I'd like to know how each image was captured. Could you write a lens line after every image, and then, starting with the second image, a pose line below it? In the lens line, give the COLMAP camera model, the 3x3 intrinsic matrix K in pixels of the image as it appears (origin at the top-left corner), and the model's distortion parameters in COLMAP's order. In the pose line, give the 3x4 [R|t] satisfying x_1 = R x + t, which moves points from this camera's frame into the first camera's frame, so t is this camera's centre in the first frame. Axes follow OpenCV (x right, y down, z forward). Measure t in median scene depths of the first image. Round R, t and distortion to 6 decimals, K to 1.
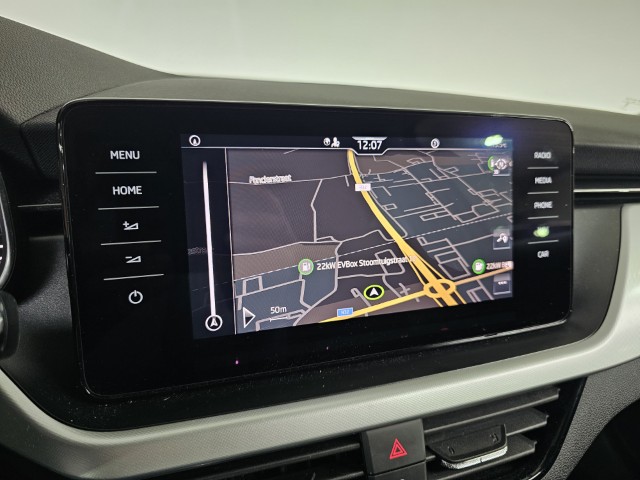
lens RADIAL K [[435.9, 0, 320.0], [0, 435.9, 240.0], [0, 0, 1]] dist [0.043113, -0.005502]
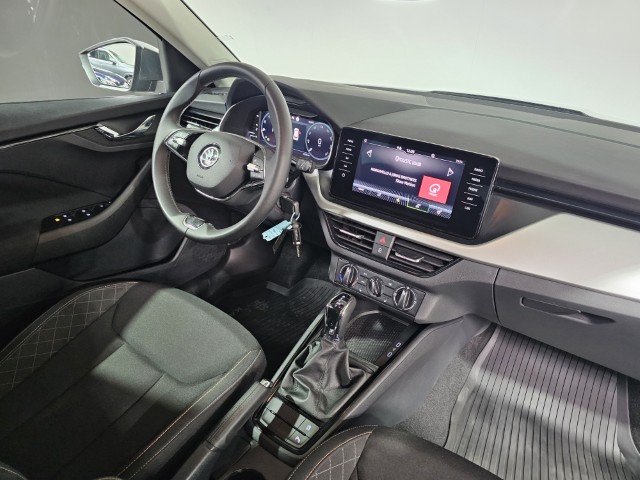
lens RADIAL K [[433.0, 0, 321.1], [0, 433.0, 229.6], [0, 0, 1]] dist [0.037861, -0.001597]
pose [[0.555132, 0.356484, -0.751497, 2.325700], [-0.265652, 0.932168, 0.245950, -0.289365], [0.788199, 0.063102, 0.612177, -1.407585]]
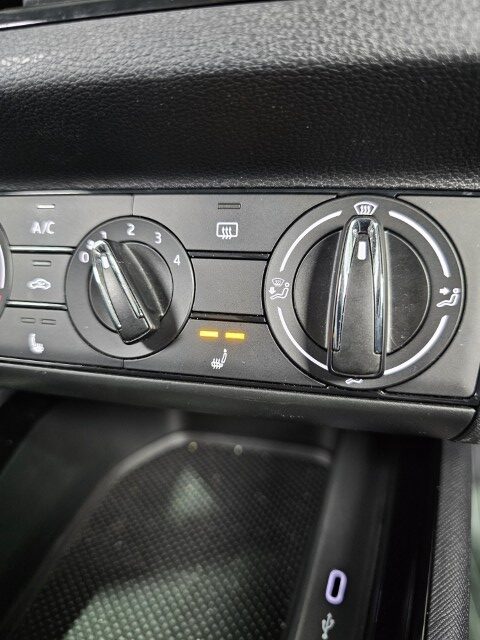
lens RADIAL K [[435.9, 0, 240.0], [0, 435.9, 320.0], [0, 0, 1]] dist [0.043113, -0.005502]
pose [[0.826339, 0.149692, -0.542914, 0.544502], [-0.093694, 0.987134, 0.129566, 0.808702], [0.555324, -0.056197, 0.829733, 0.699013]]
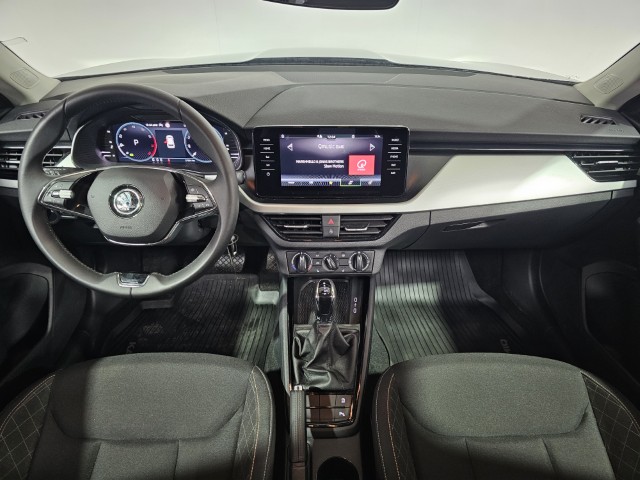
lens RADIAL K [[435.9, 0, 320.0], [0, 435.9, 240.0], [0, 0, 1]] dist [0.043113, -0.005502]
pose [[0.945636, 0.152777, -0.287109, 1.144800], [-0.062864, 0.952012, 0.299535, -0.470271], [0.319093, -0.265202, 0.909861, -2.391033]]
